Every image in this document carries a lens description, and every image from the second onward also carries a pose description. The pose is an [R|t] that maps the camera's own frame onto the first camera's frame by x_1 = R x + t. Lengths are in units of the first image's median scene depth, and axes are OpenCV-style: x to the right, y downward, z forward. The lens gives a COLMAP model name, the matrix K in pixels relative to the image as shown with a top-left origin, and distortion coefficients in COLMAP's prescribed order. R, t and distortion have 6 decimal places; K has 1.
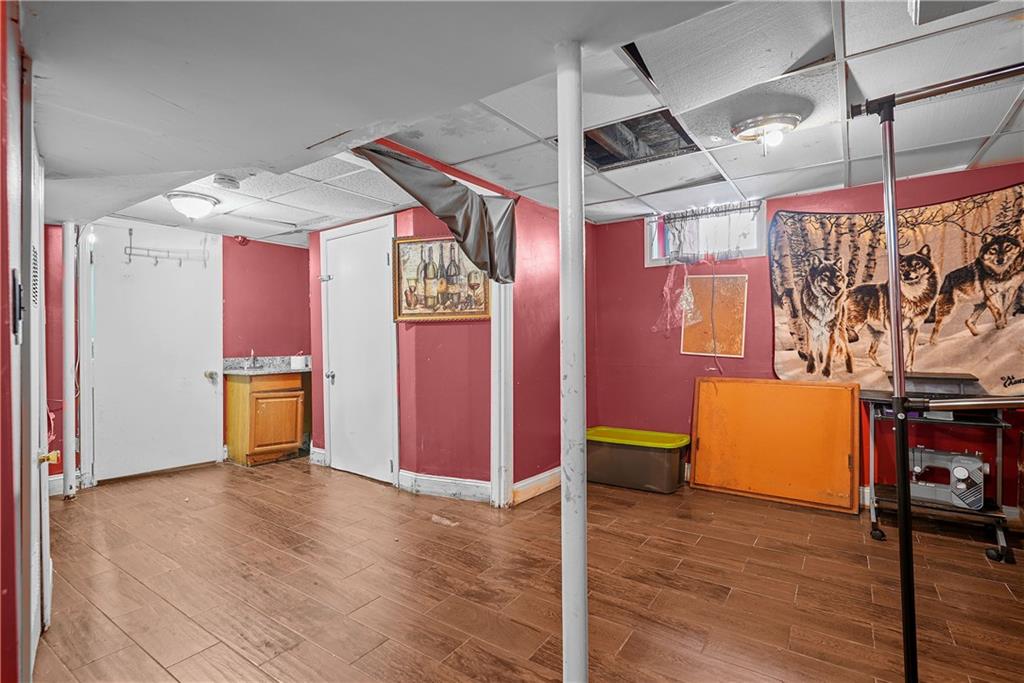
lens RADIAL K [[492.2, 0, 514.5], [0, 492.2, 335.9], [0, 0, 1]] dist [-0.001082, 0.000231]
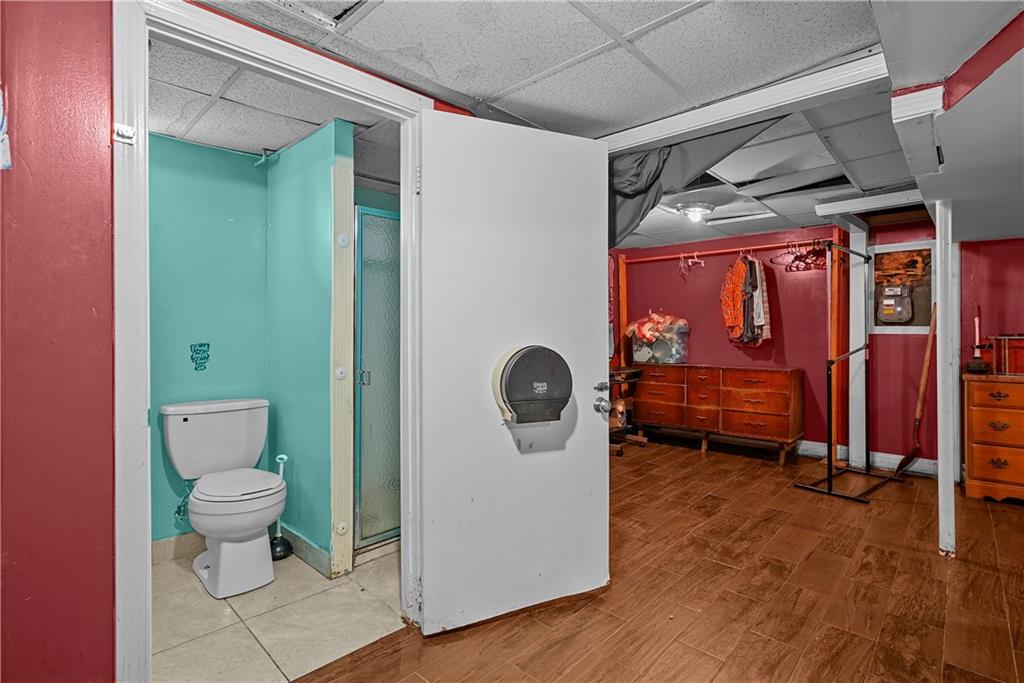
lens RADIAL K [[492.2, 0, 514.5], [0, 492.2, 335.9], [0, 0, 1]] dist [-0.001082, 0.000231]
pose [[0.145262, 0.000674, 0.989393, -1.108025], [-0.008094, 0.999967, 0.000507, 0.005395], [-0.989360, -0.008081, 0.145262, 1.266310]]
